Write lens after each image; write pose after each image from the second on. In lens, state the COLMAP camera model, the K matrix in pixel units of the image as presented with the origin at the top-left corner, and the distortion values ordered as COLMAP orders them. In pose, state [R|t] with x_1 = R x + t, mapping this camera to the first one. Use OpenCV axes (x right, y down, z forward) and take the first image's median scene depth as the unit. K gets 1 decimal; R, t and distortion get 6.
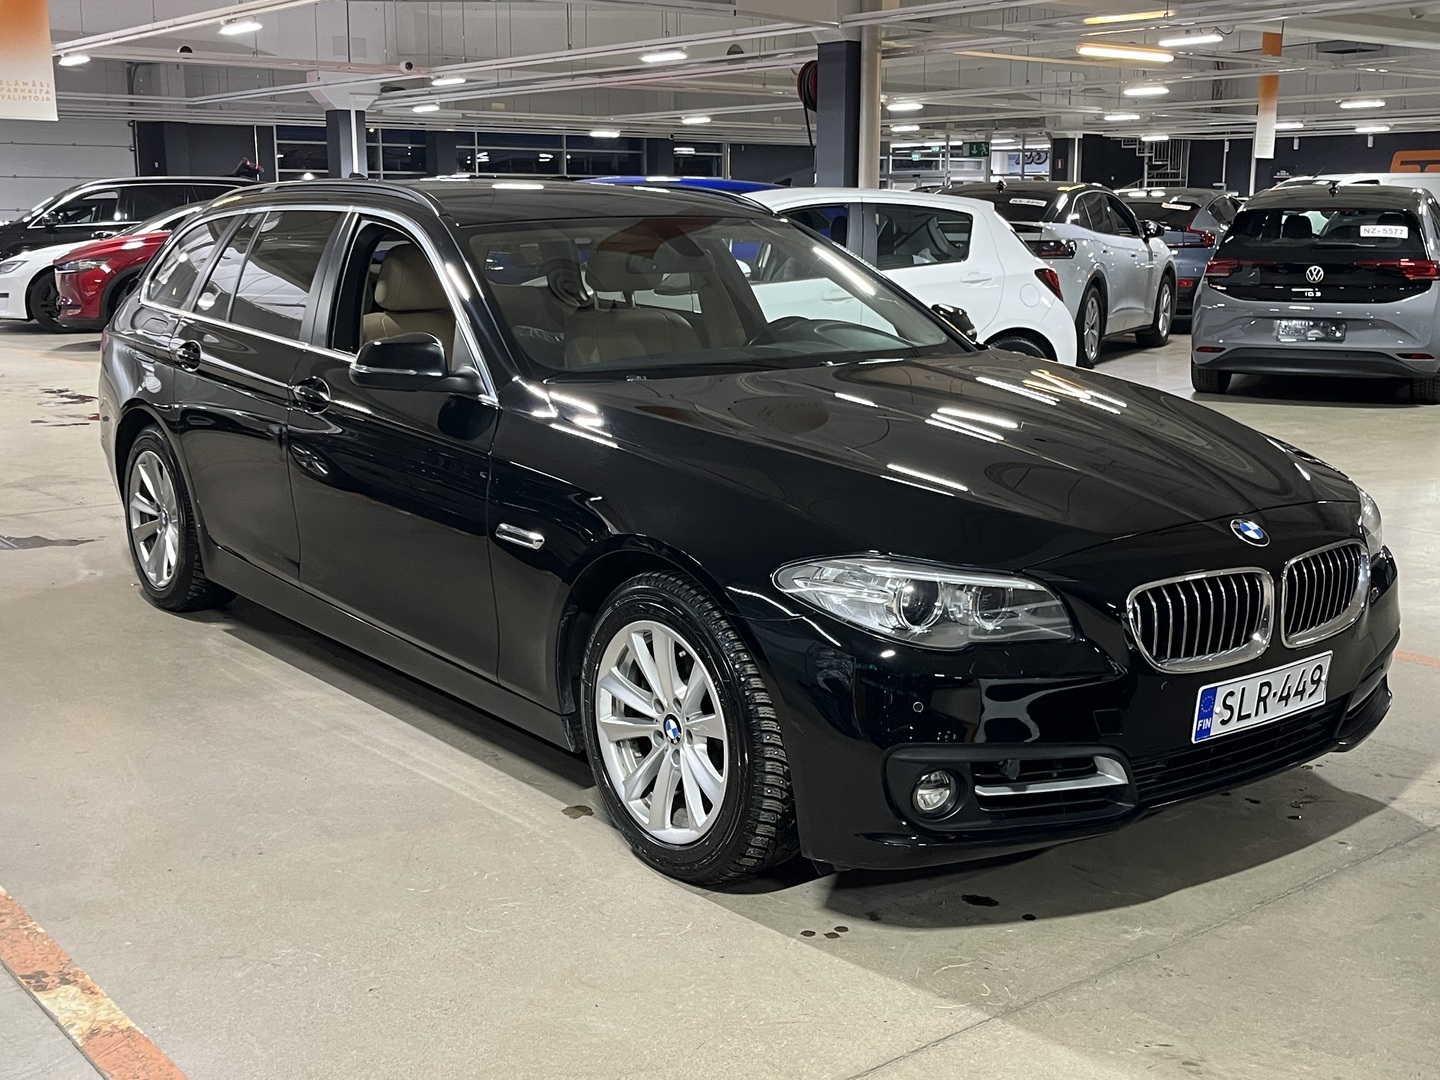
lens RADIAL K [[1681.8, 0, 720.0], [0, 1681.8, 540.0], [0, 0, 1]] dist [-0.005073, -0.021189]
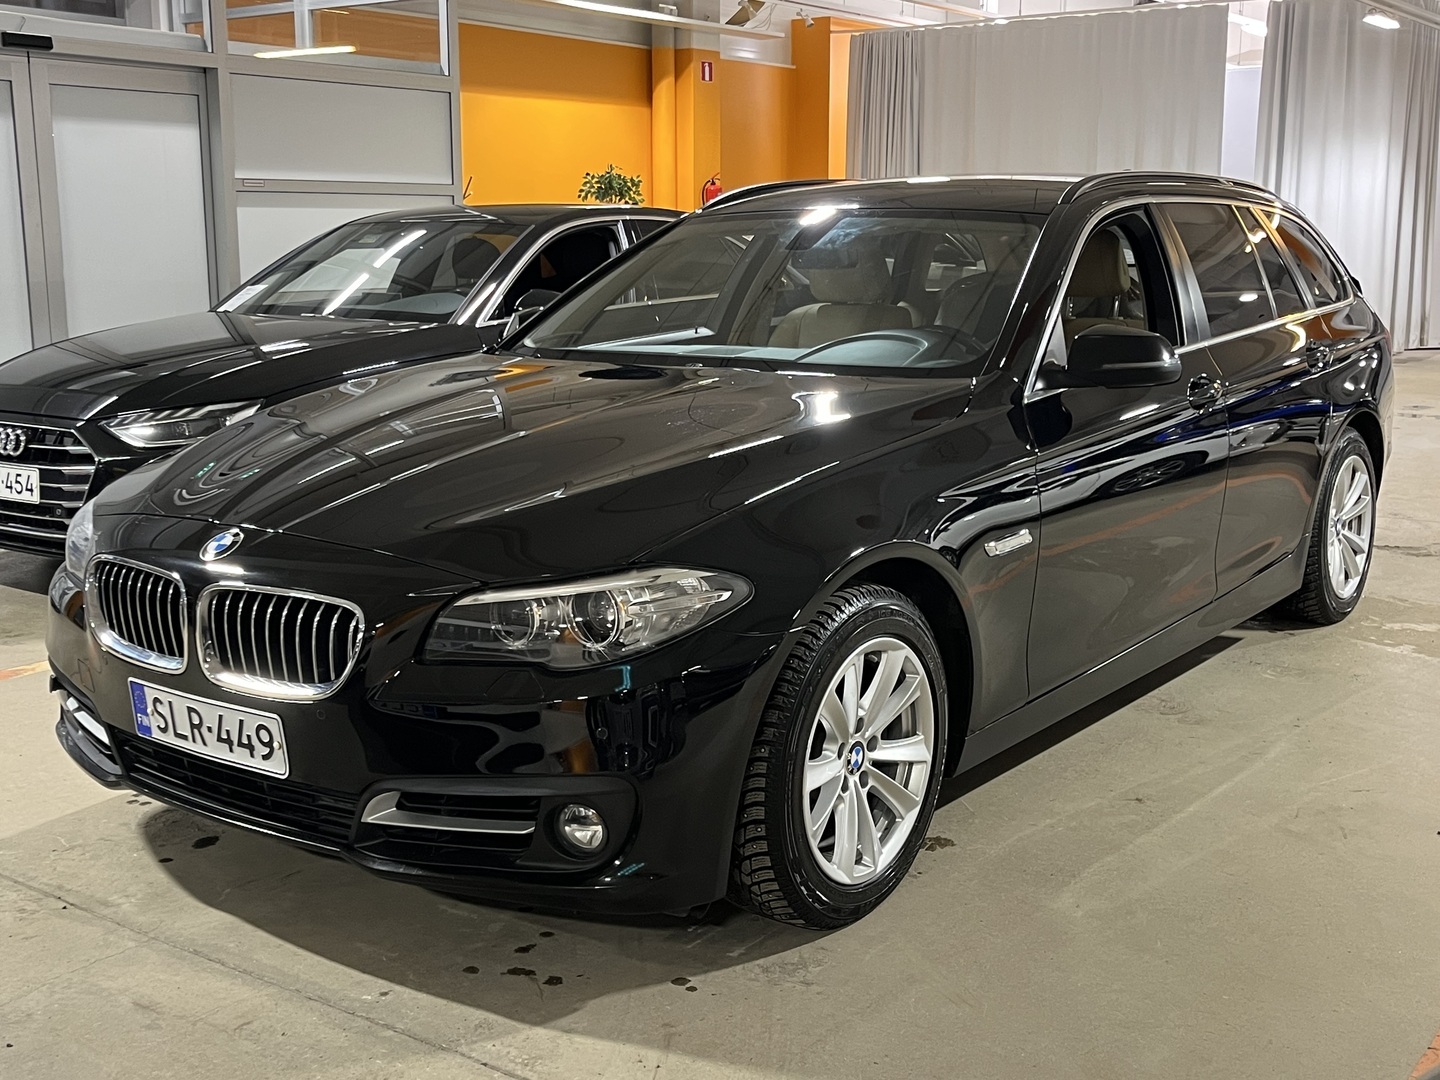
lens RADIAL K [[1681.8, 0, 720.0], [0, 1681.8, 540.0], [0, 0, 1]] dist [-0.005073, -0.021189]
pose [[0.263217, 0.172570, -0.949177, 1.227375], [-0.182625, 0.974995, 0.126620, -0.168582], [0.947293, 0.140014, 0.288151, 0.979461]]
